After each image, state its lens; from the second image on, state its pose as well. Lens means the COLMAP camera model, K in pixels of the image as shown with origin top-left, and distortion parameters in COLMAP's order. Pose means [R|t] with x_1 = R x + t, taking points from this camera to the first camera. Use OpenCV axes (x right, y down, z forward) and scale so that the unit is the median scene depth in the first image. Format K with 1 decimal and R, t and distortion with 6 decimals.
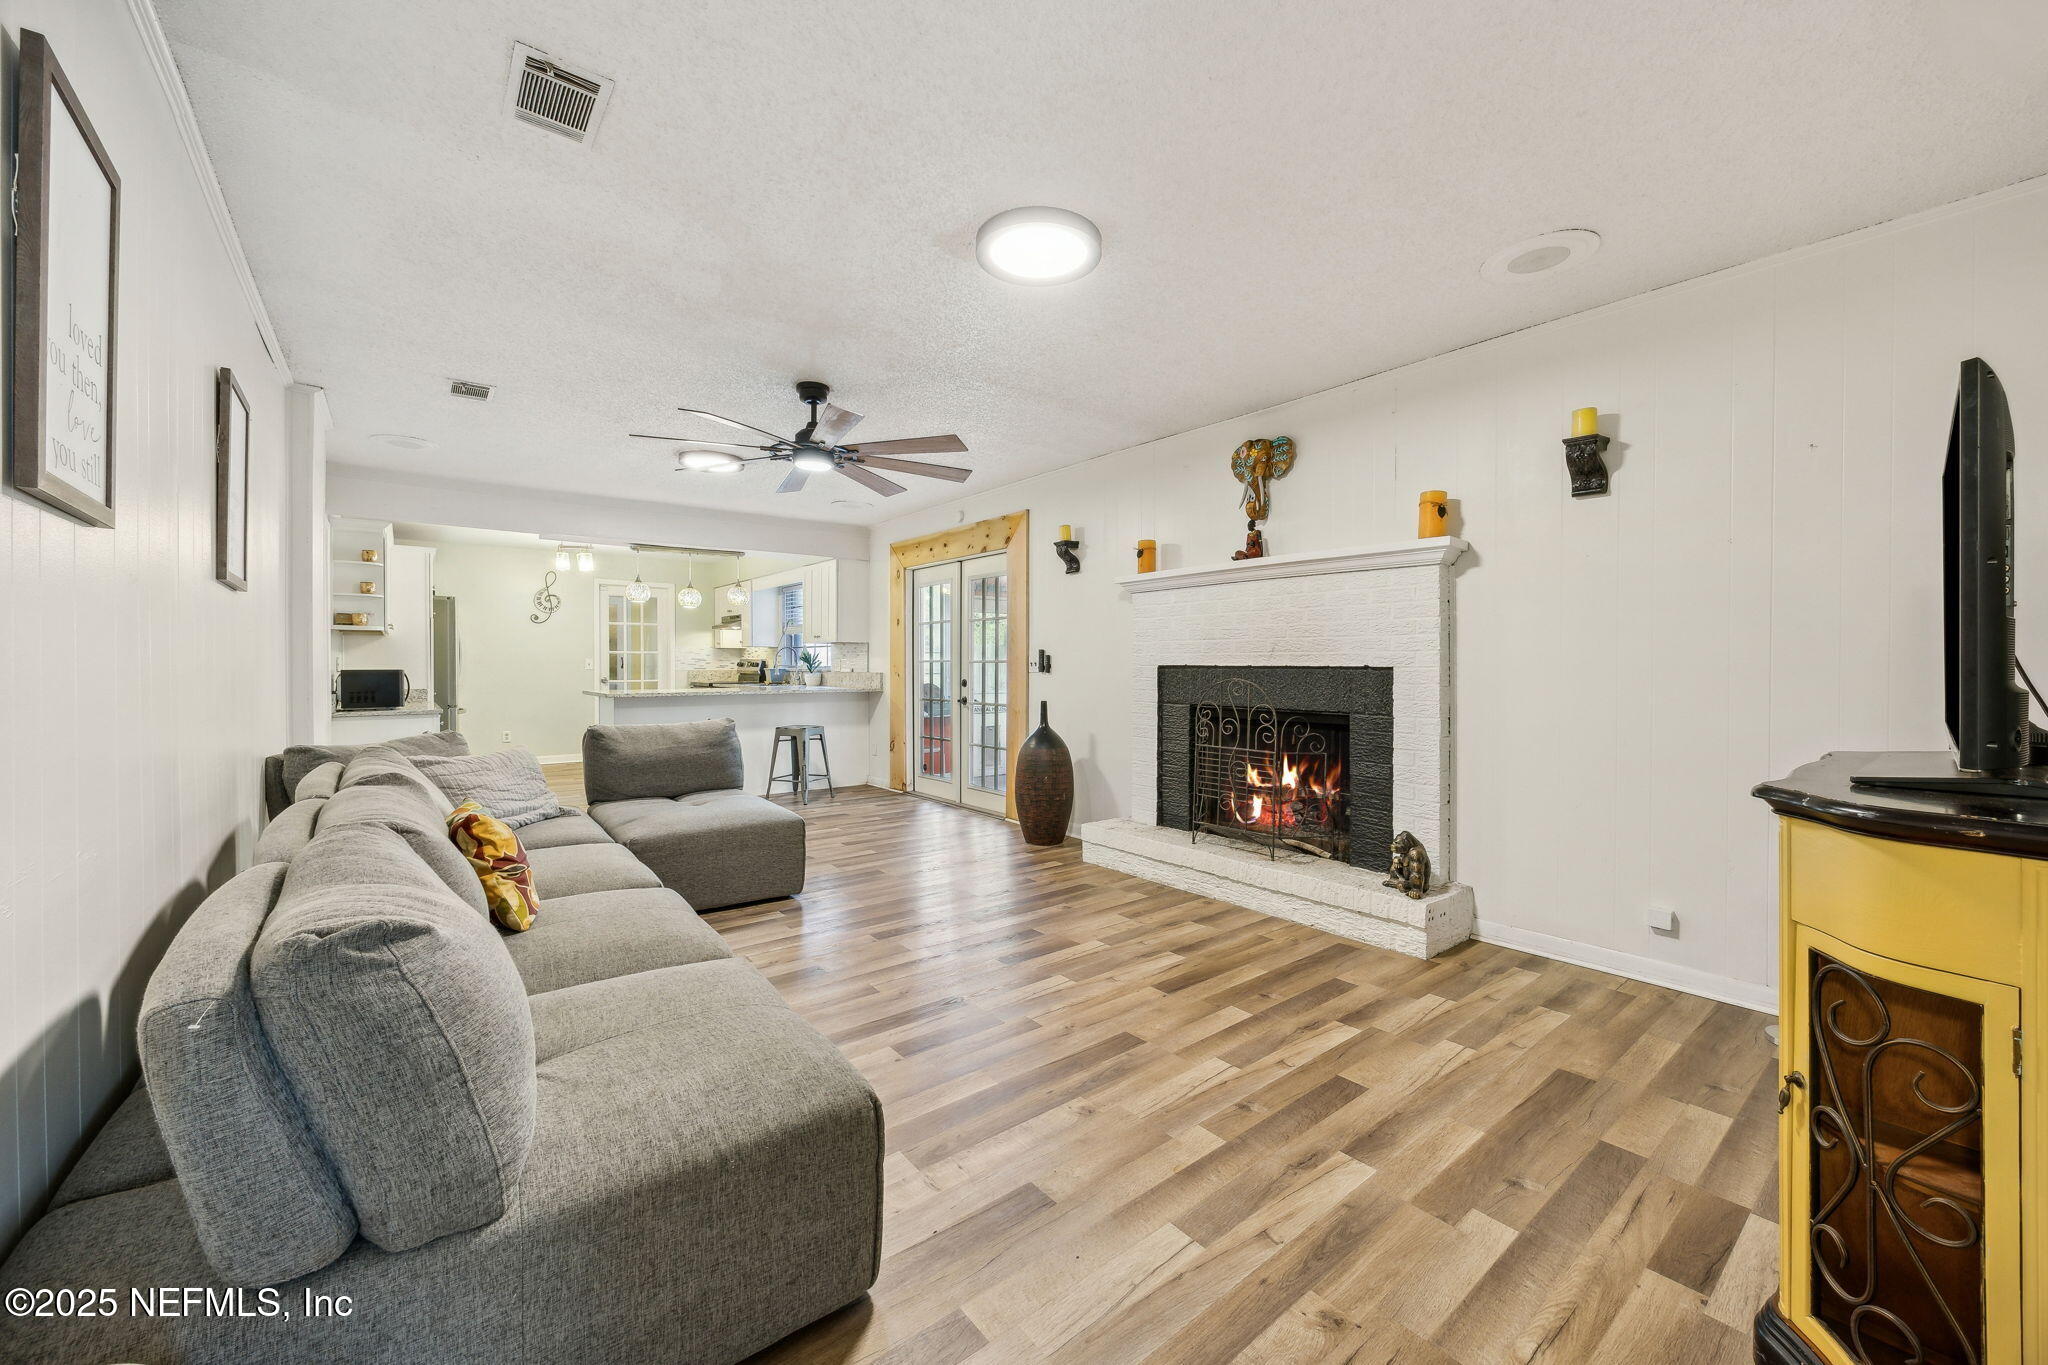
lens RADIAL K [[786.4, 0, 1028.4], [0, 786.4, 663.6], [0, 0, 1]] dist [-0.000789, -0.000117]
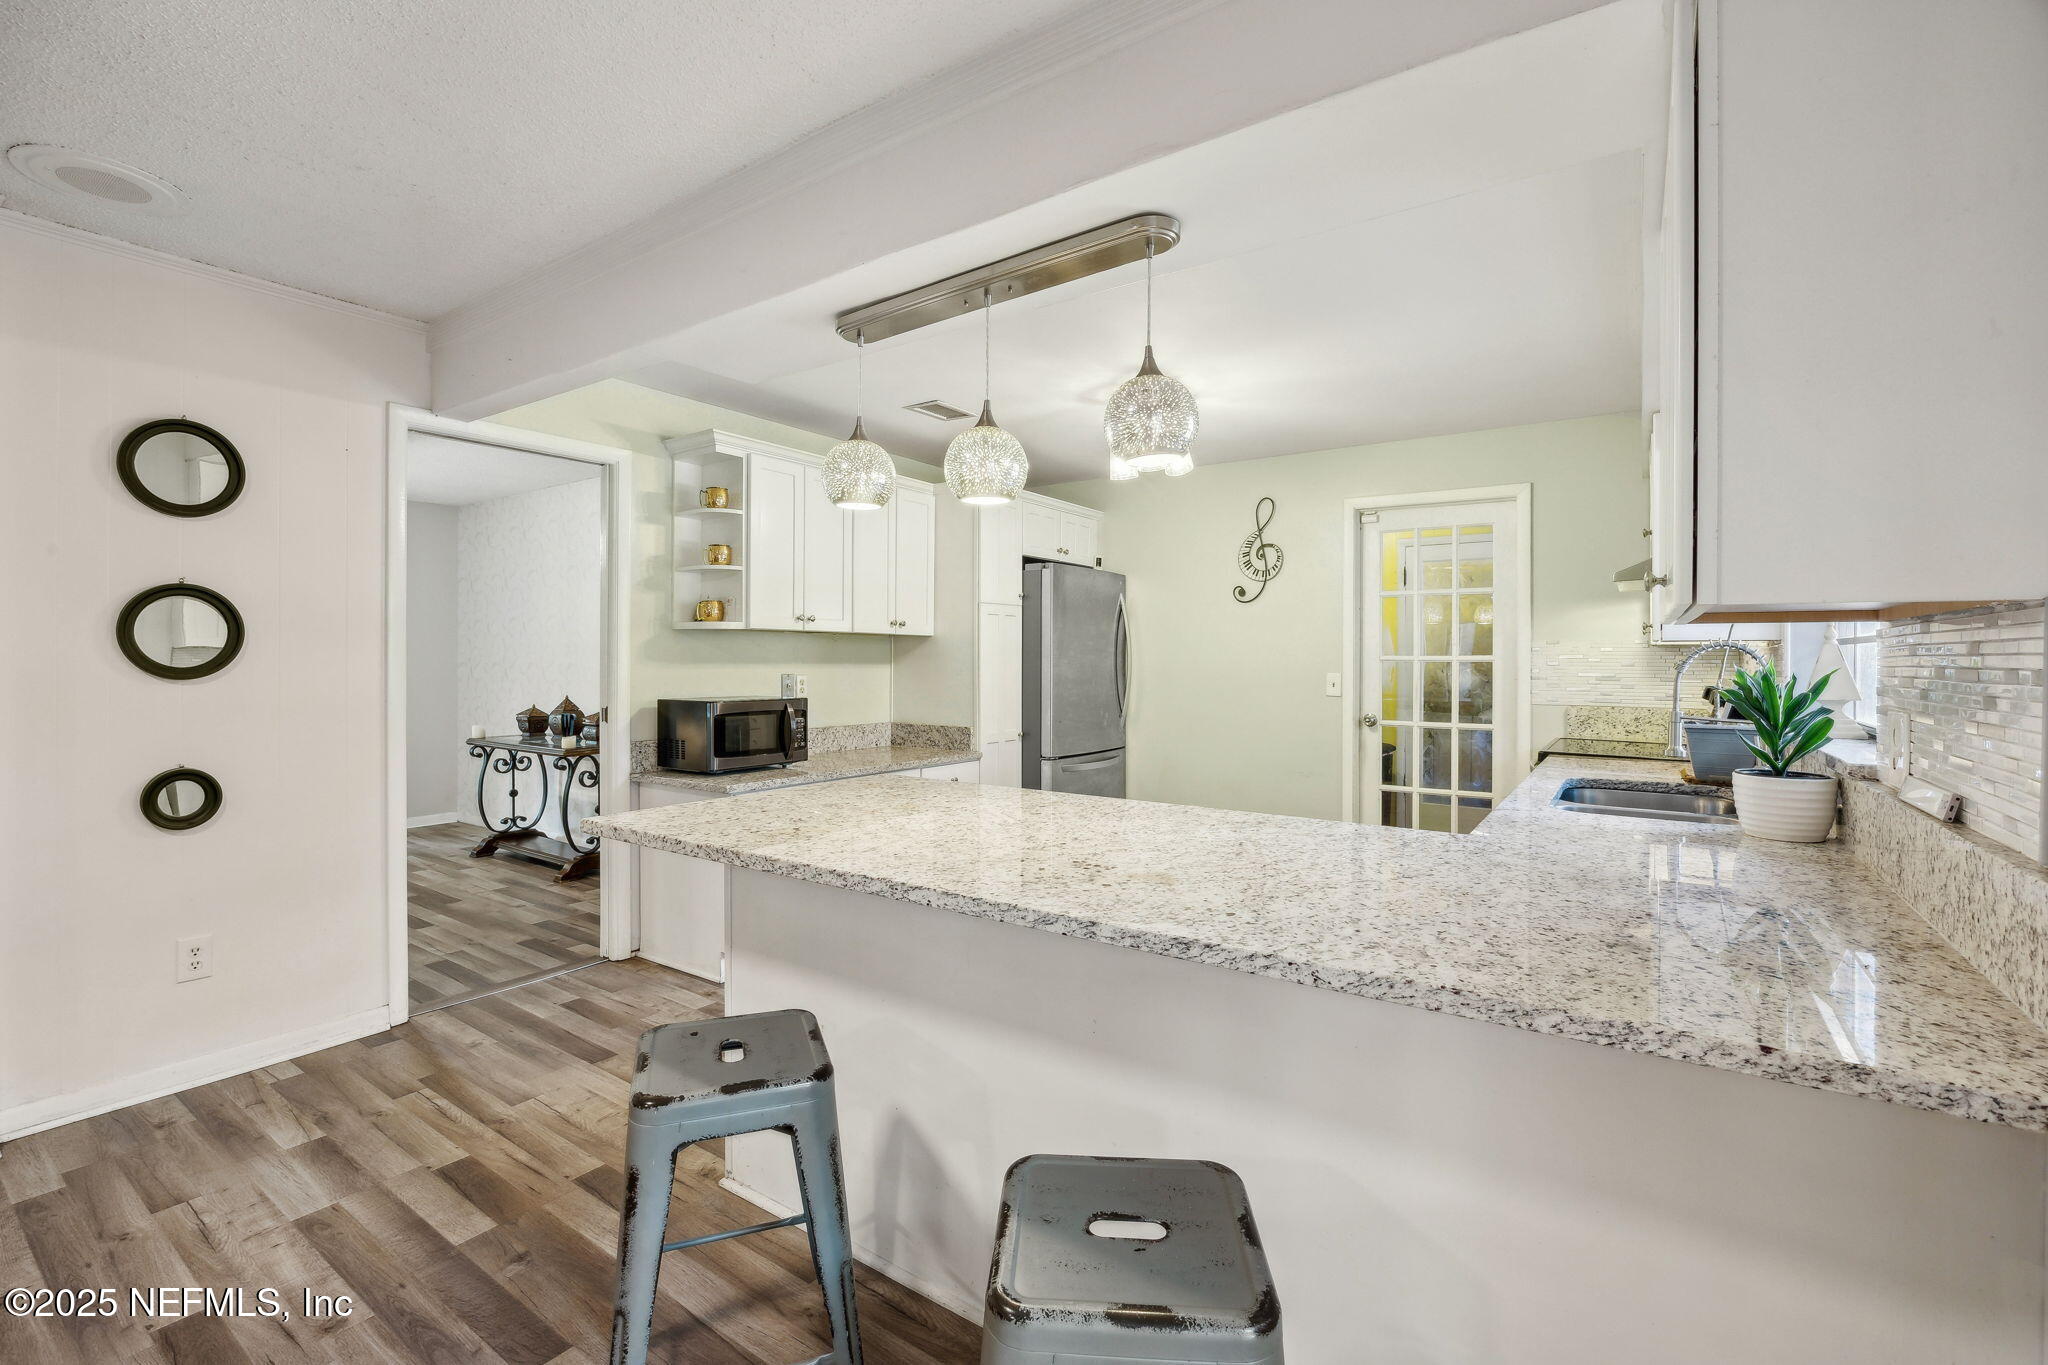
lens RADIAL K [[892.3, 0, 1030.6], [0, 892.3, 662.3], [0, 0, 1]] dist [-0.014108, 0.000017]
pose [[0.282385, 0.004561, -0.959290, -0.102419], [-0.003233, 0.999988, 0.003803, -0.013810], [0.959296, 0.002027, 0.282396, 0.673537]]
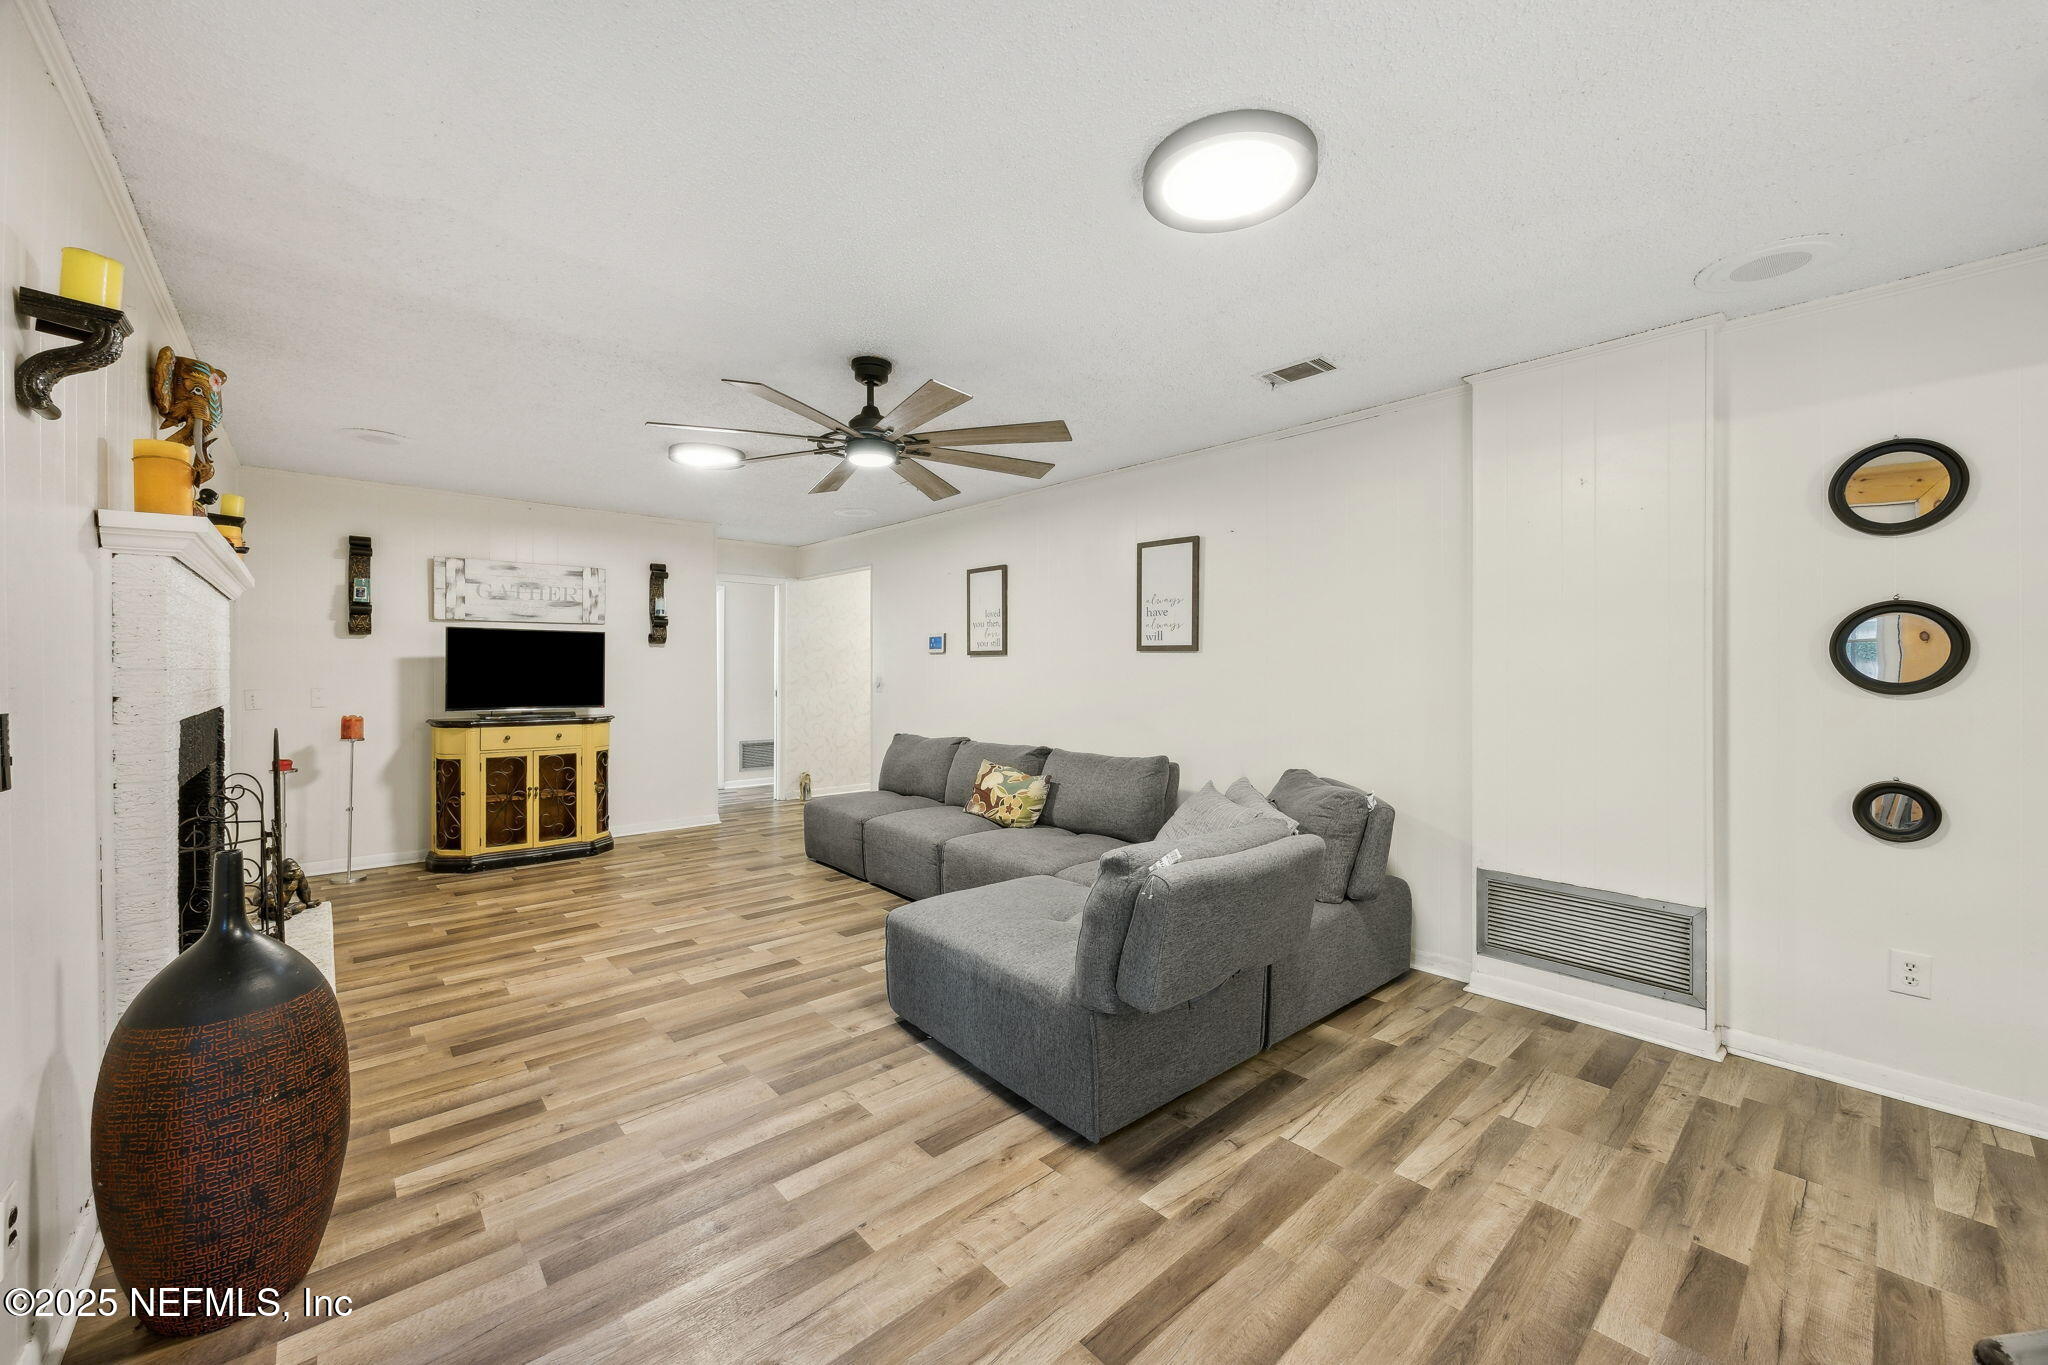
lens RADIAL K [[786.4, 0, 1029.9], [0, 786.4, 669.0], [0, 0, 1]] dist [-0.000789, -0.000117]
pose [[-0.998235, -0.003228, -0.059298, -0.151676], [-0.003304, 0.999994, 0.001196, -0.013917], [0.059294, 0.001390, -0.998240, 0.731414]]
